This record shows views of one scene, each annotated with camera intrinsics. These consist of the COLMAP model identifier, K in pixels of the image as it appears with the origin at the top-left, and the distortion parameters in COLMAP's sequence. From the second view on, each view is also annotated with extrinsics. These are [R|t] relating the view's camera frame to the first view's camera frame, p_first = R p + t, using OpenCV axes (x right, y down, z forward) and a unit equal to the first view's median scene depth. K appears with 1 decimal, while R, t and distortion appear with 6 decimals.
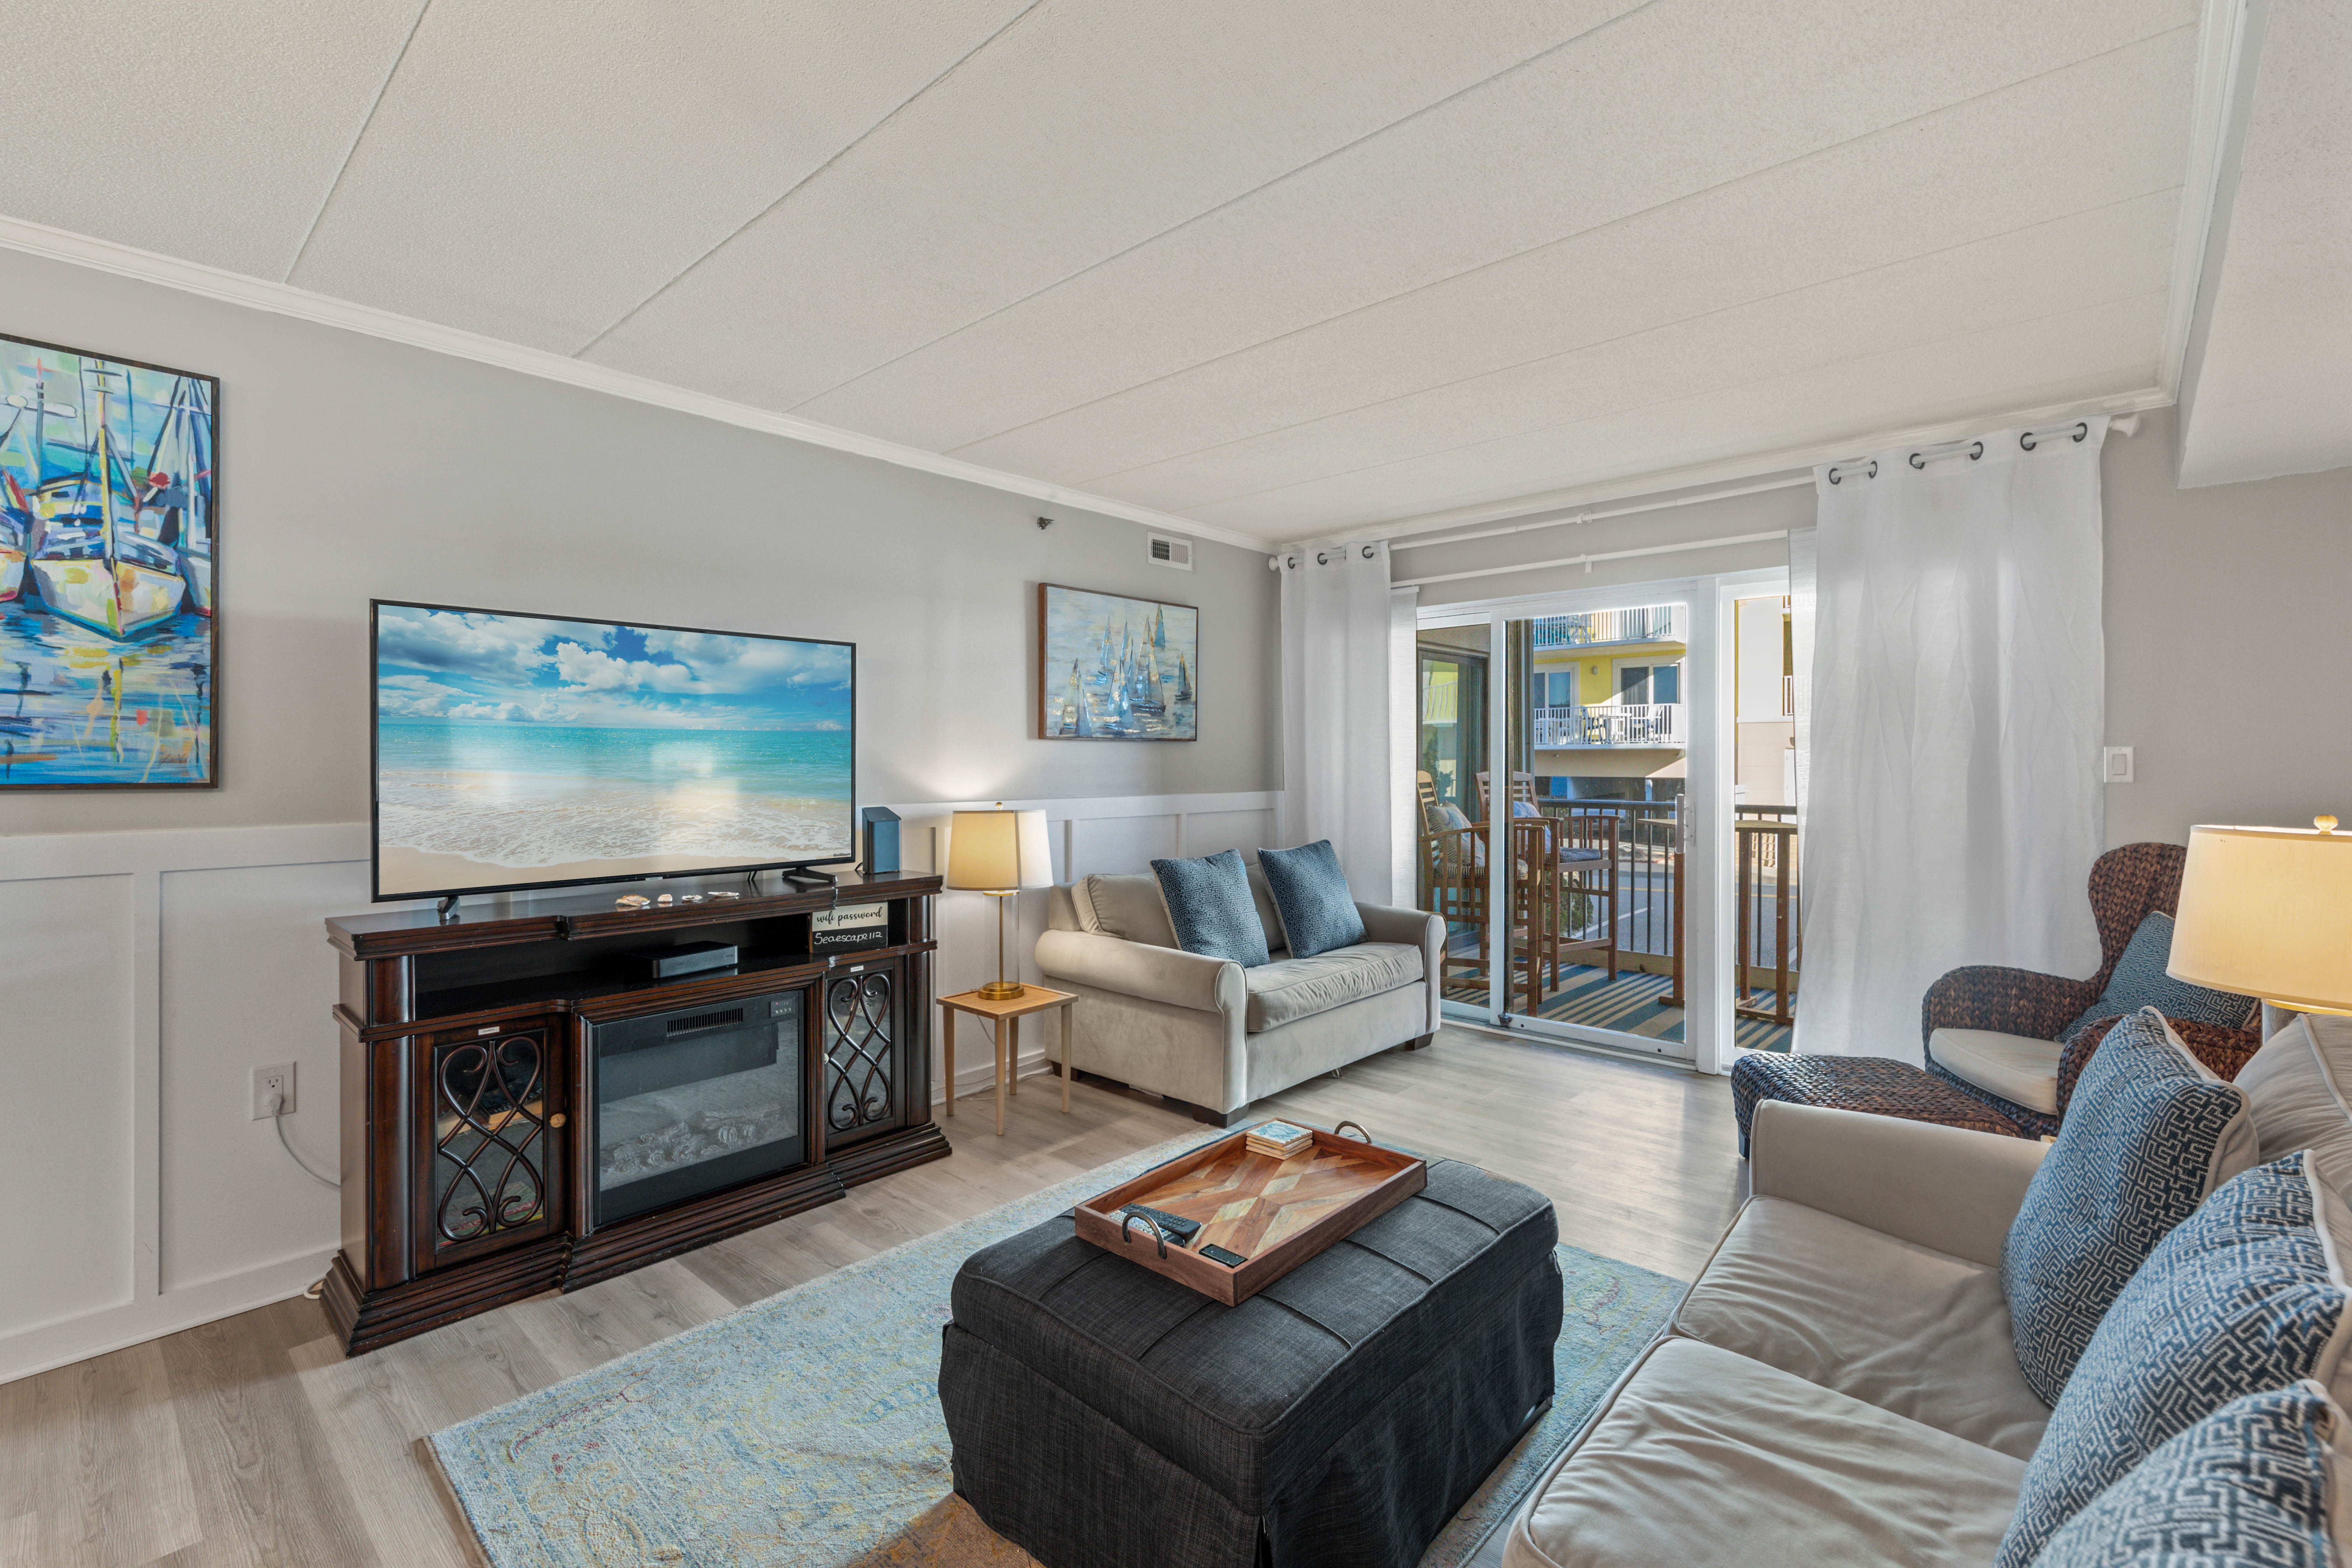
lens RADIAL K [[1034.4, 0, 1188.4], [0, 1034.4, 759.6], [0, 0, 1]] dist [0.001469, -0.000086]
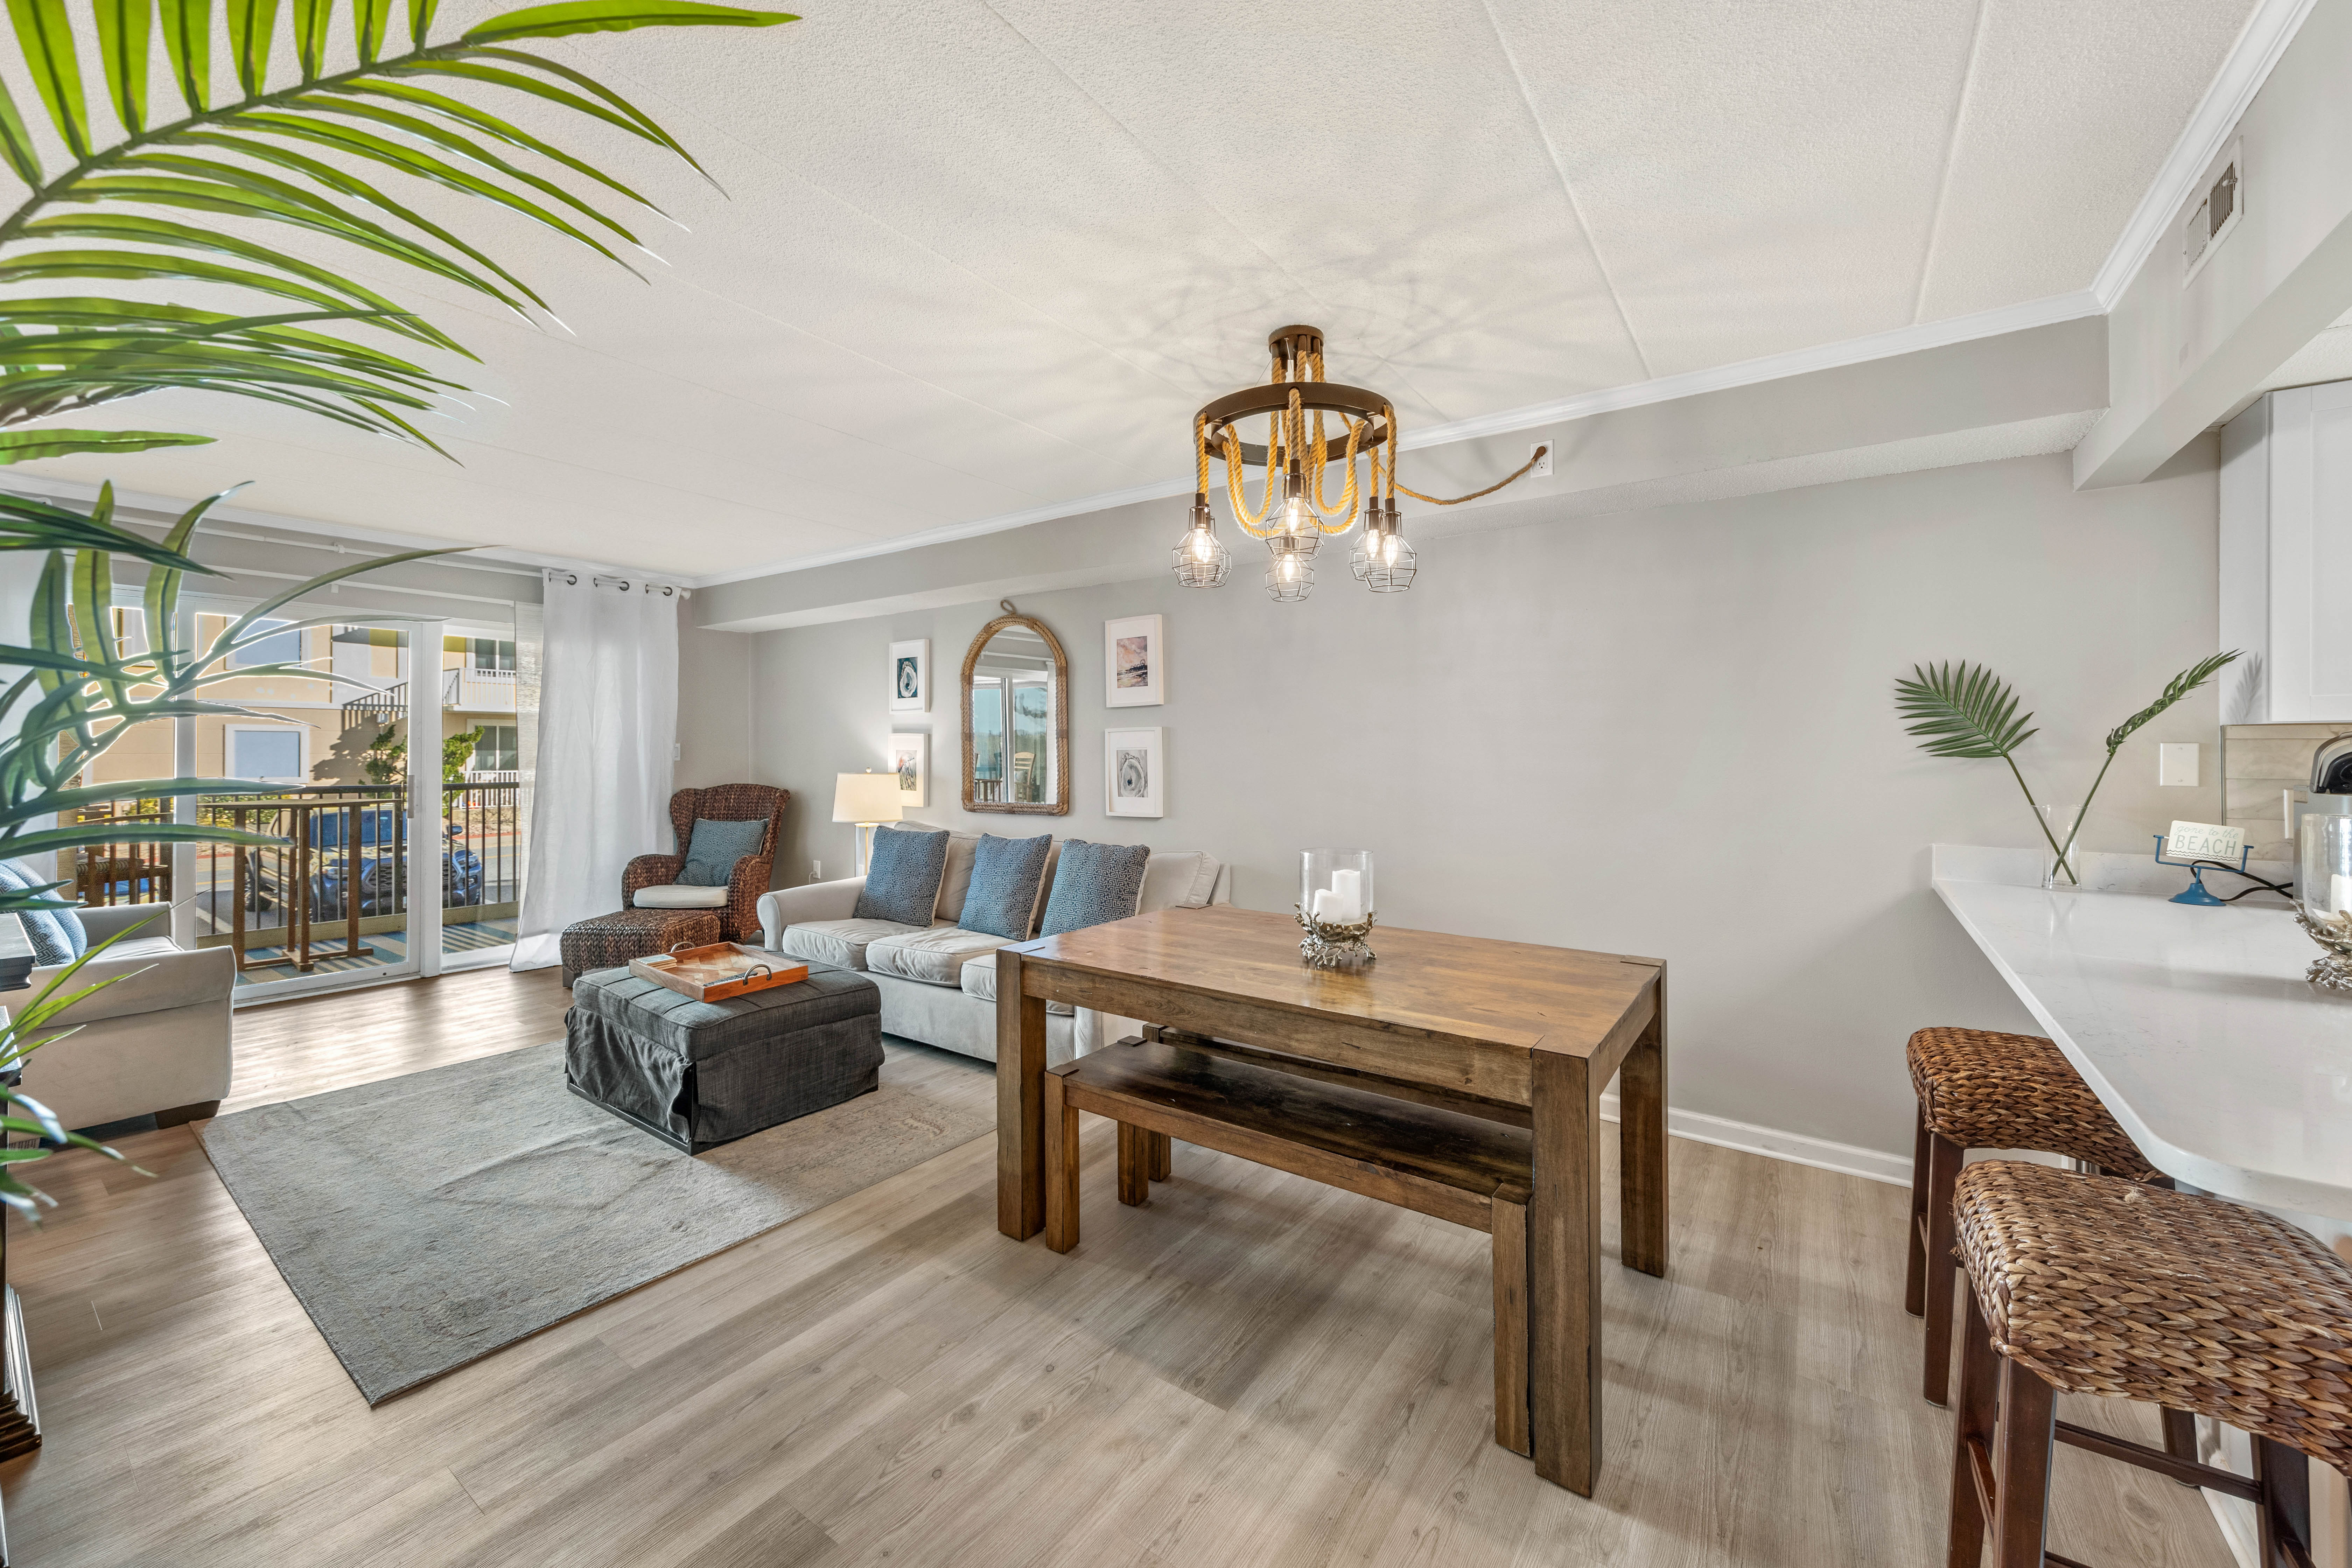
lens RADIAL K [[906.8, 0, 1169.0], [0, 906.8, 752.2], [0, 0, 1]] dist [-0.001450, -0.000160]
pose [[-0.103491, -0.000647, 0.994630, -1.028406], [-0.005790, 0.999983, 0.000048, -0.000691], [-0.994614, -0.005754, -0.103493, 0.187572]]
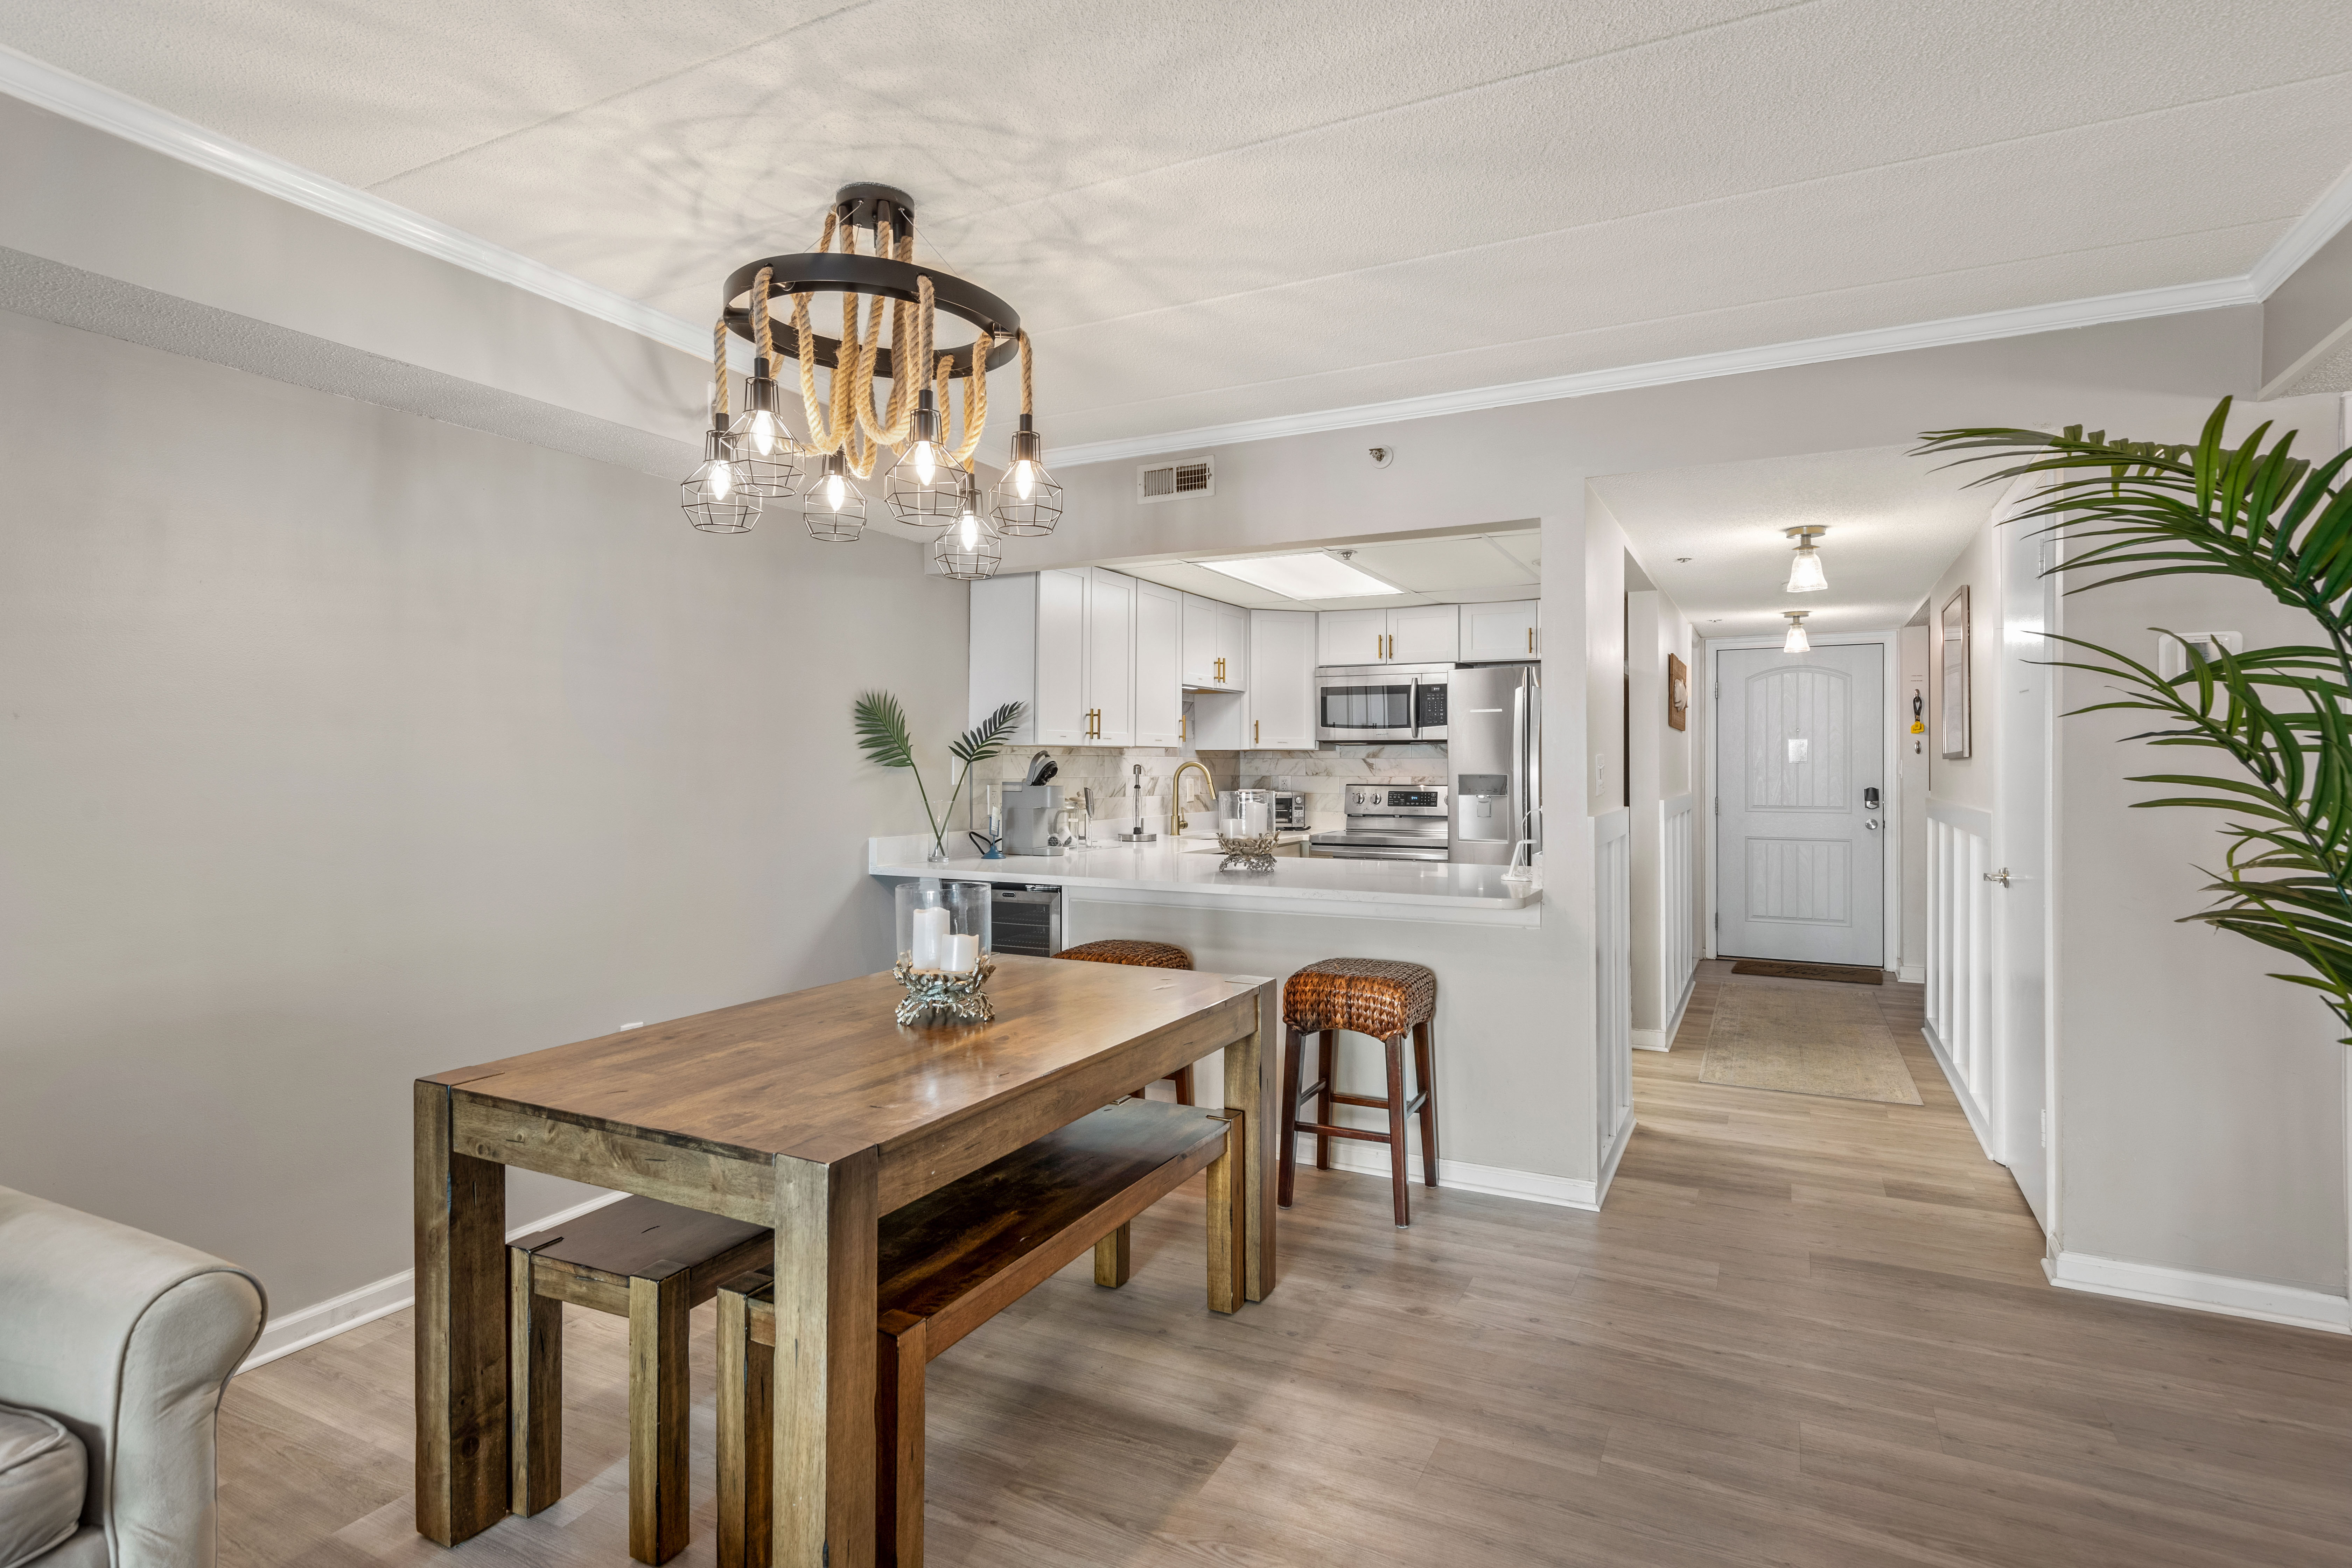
lens RADIAL K [[1158.2, 0, 1178.7], [0, 1158.2, 765.0], [0, 0, 1]] dist [0.001457, -0.000642]
pose [[-0.970681, 0.000059, -0.240370, -0.299515], [0.000437, 0.999999, -0.001518, 0.000521], [0.240370, -0.001579, -0.970680, 0.739863]]
